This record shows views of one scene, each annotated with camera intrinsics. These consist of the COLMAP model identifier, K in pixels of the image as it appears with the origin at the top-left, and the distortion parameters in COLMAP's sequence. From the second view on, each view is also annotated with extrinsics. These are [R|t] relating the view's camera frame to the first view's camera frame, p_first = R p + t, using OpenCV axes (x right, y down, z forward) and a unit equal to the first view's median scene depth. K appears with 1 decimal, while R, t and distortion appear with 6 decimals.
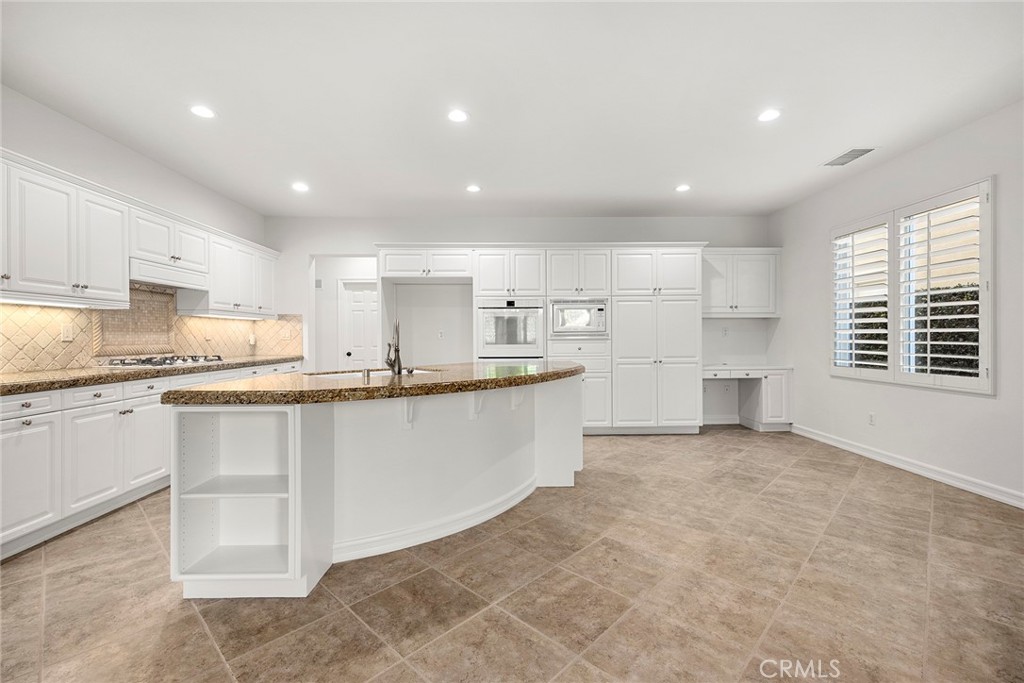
lens RADIAL K [[418.9, 0, 523.2], [0, 418.9, 338.2], [0, 0, 1]] dist [0.009759, -0.000473]
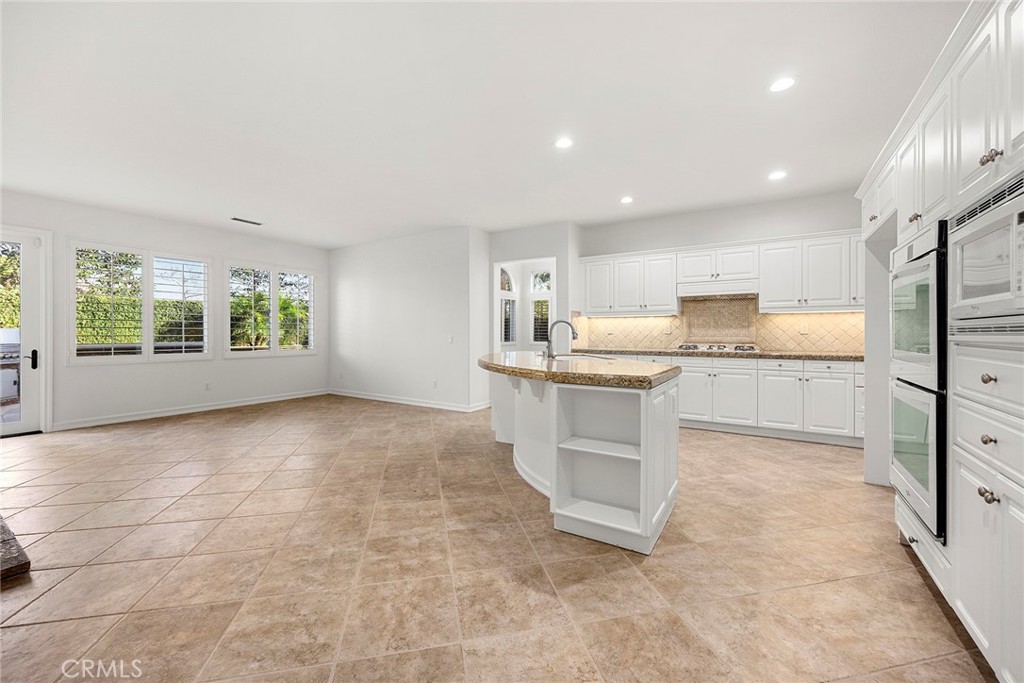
lens RADIAL K [[418.9, 0, 515.8], [0, 418.9, 335.1], [0, 0, 1]] dist [0.009759, -0.000473]
pose [[-0.549121, 0.014460, -0.835617, 0.776988], [0.002094, 0.999871, 0.015927, -0.015301], [0.835740, 0.006996, -0.549081, 1.322067]]
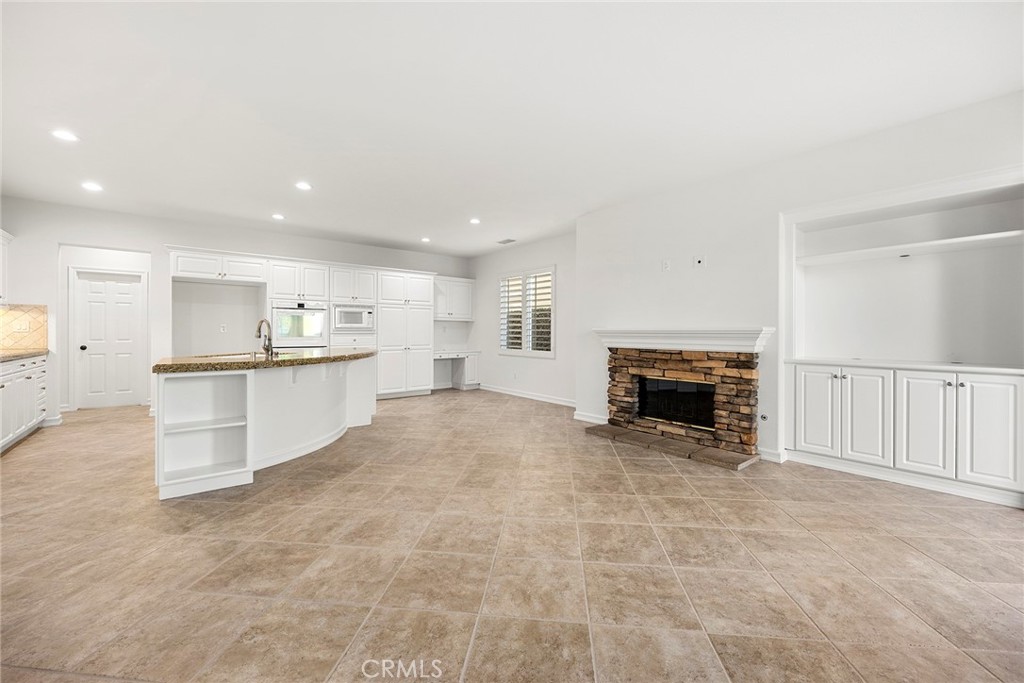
lens RADIAL K [[418.9, 0, 509.6], [0, 418.9, 333.9], [0, 0, 1]] dist [0.009759, -0.000473]
pose [[0.787822, 0.005406, 0.615879, -0.409346], [-0.005634, 0.999983, -0.001571, 0.004352], [-0.615877, -0.002233, 0.787839, -0.537432]]
